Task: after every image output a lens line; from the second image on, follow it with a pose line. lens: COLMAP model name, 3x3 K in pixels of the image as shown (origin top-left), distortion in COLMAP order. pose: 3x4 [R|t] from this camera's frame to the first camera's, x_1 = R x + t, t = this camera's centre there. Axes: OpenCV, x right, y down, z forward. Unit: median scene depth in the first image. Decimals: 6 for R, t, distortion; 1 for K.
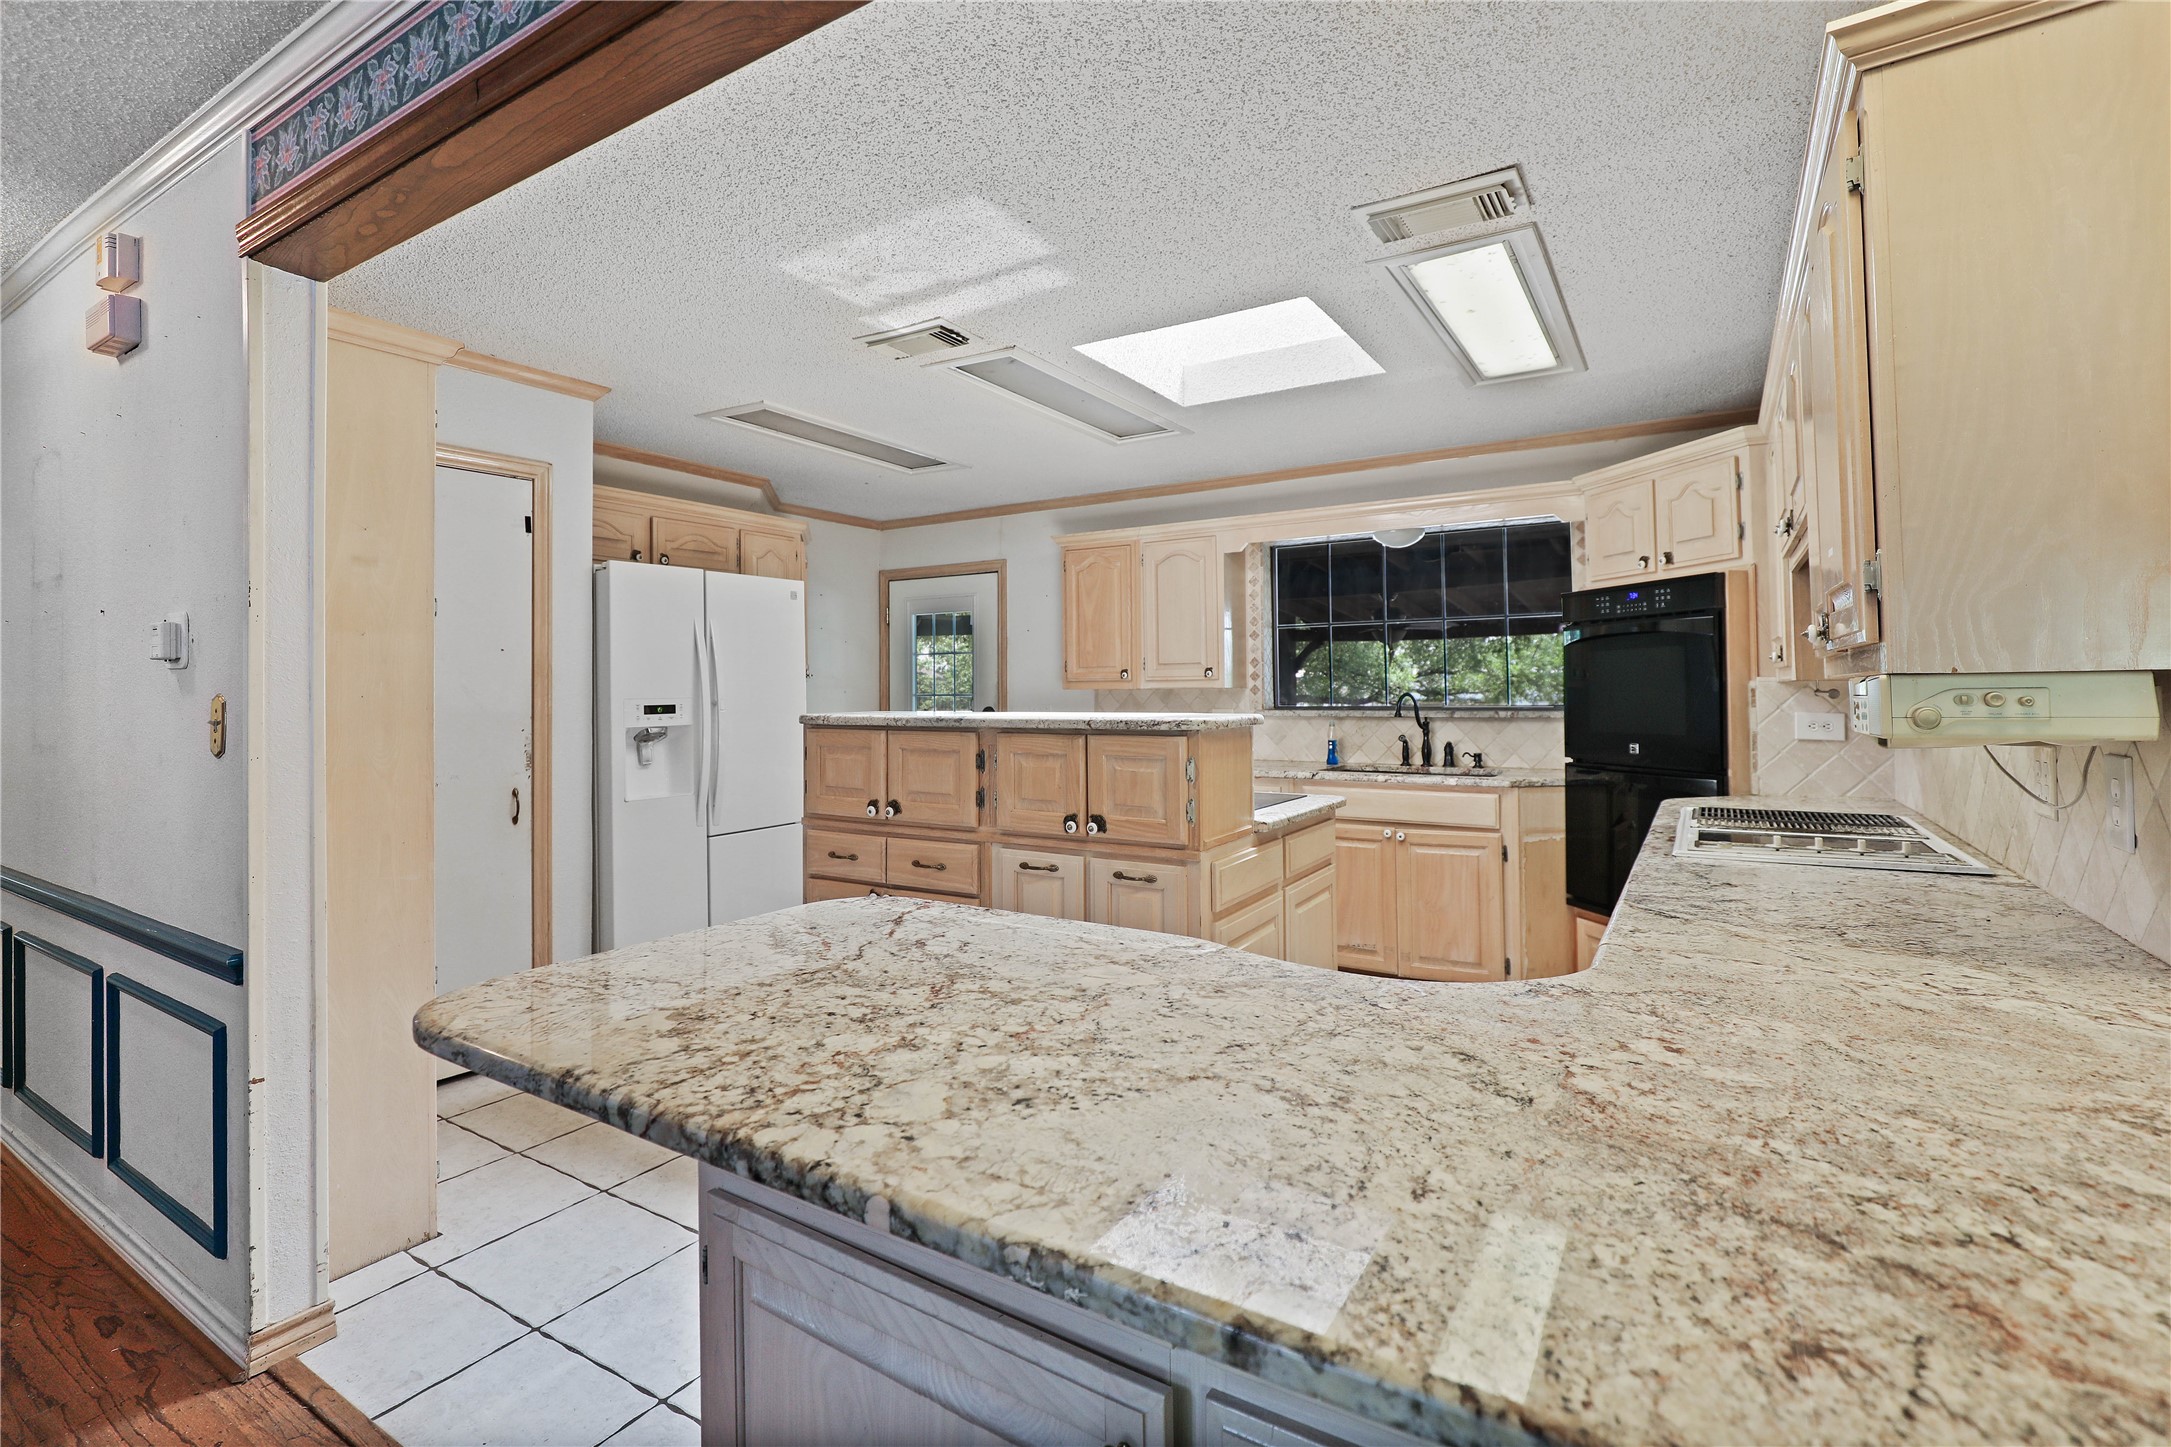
lens RADIAL K [[978.0, 0, 1088.9], [0, 978.0, 676.0], [0, 0, 1]] dist [-0.015128, -0.000053]
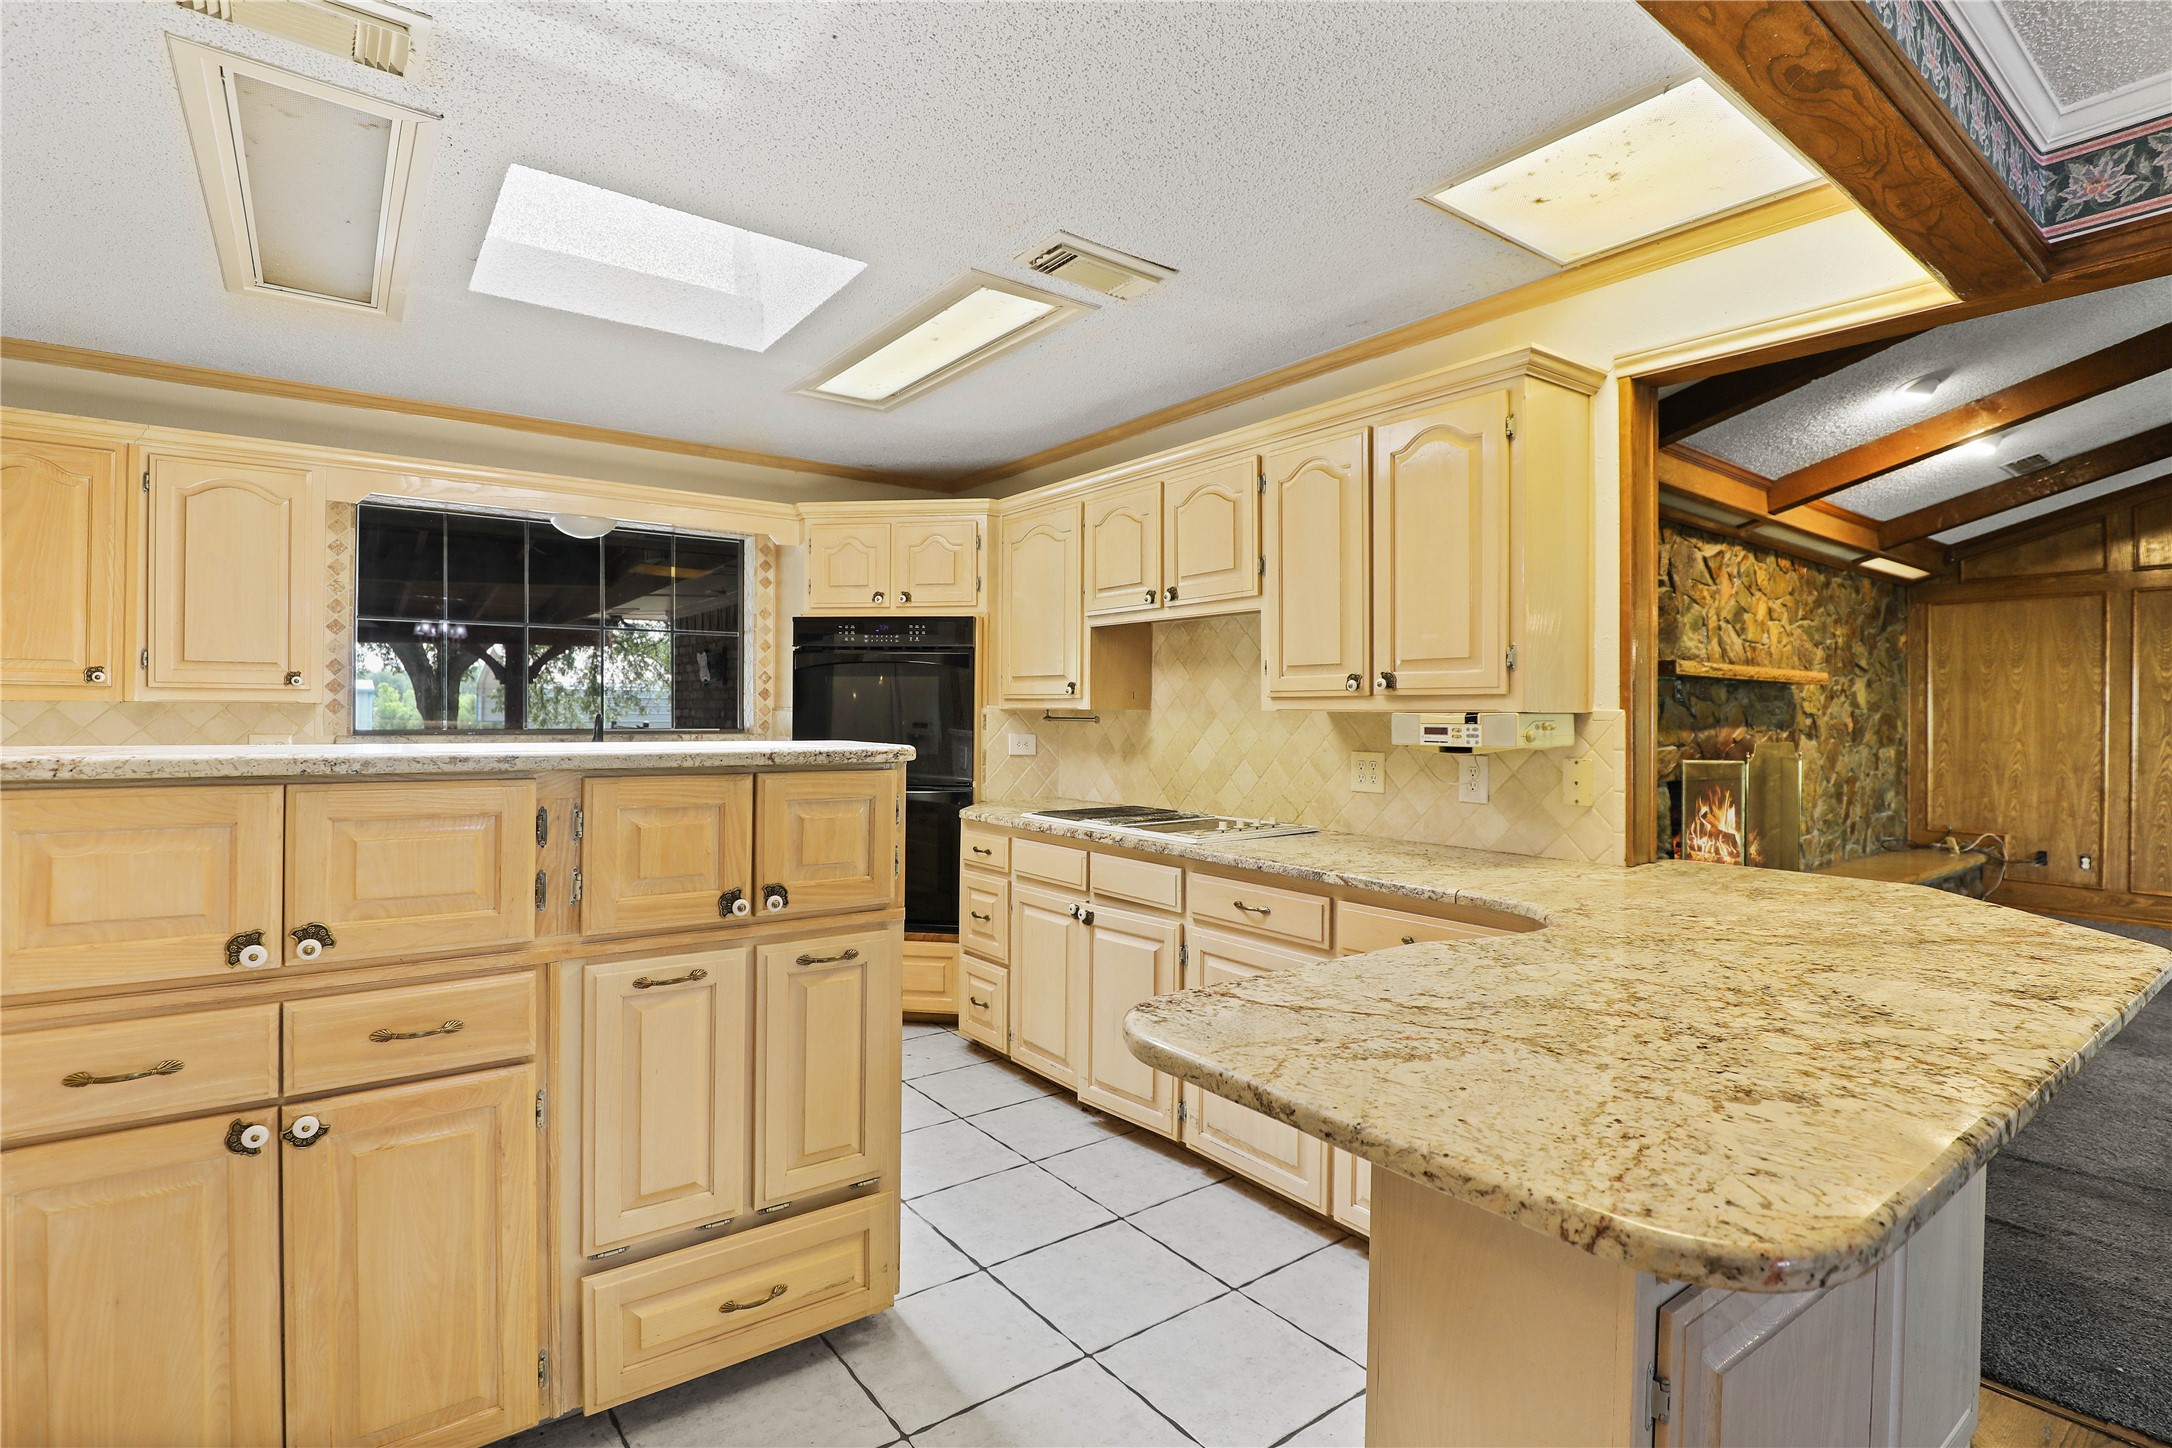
lens RADIAL K [[1041.0, 0, 1085.9], [0, 1041.0, 712.5], [0, 0, 1]] dist [-0.027560, 0.000875]
pose [[0.364429, 0.011024, 0.931166, -0.402767], [-0.027379, 0.999624, -0.001119, 0.006744], [-0.930828, -0.025087, 0.364594, 0.331827]]
